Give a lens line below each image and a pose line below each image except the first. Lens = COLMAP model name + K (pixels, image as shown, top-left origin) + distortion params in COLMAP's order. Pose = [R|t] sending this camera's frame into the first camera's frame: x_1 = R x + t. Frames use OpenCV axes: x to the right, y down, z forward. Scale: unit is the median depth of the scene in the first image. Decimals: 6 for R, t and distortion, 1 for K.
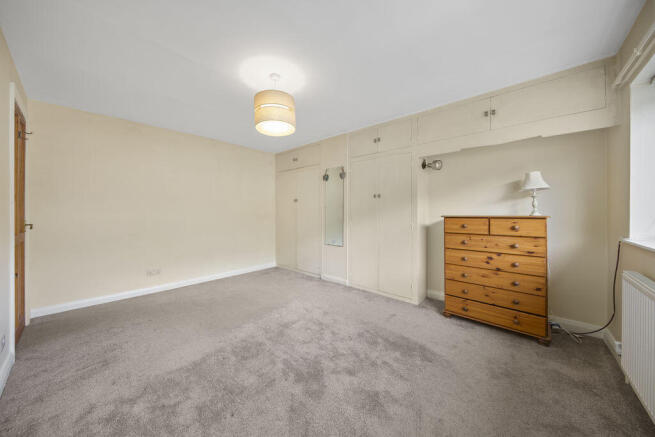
lens RADIAL K [[225.0, 0, 332.5], [0, 225.0, 212.7], [0, 0, 1]] dist [-0.000562, -0.000096]
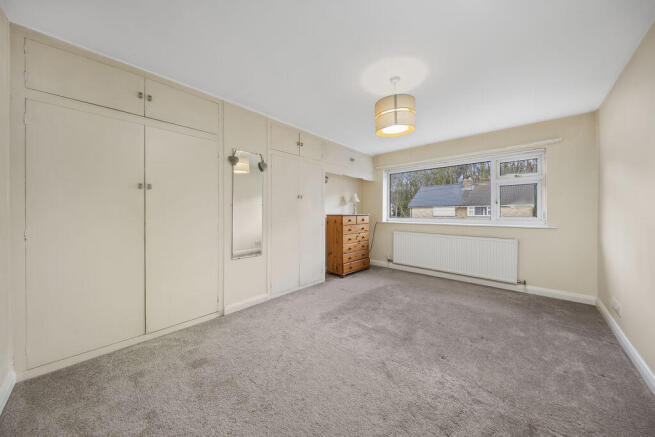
lens RADIAL K [[215.5, 0, 333.0], [0, 215.5, 210.5], [0, 0, 1]] dist [-0.012195, -0.000096]
pose [[0.012538, 0.005086, 0.999908, -1.027545], [-0.001117, 0.999987, -0.005073, -0.007189], [-0.999921, -0.001054, 0.012544, 1.052335]]
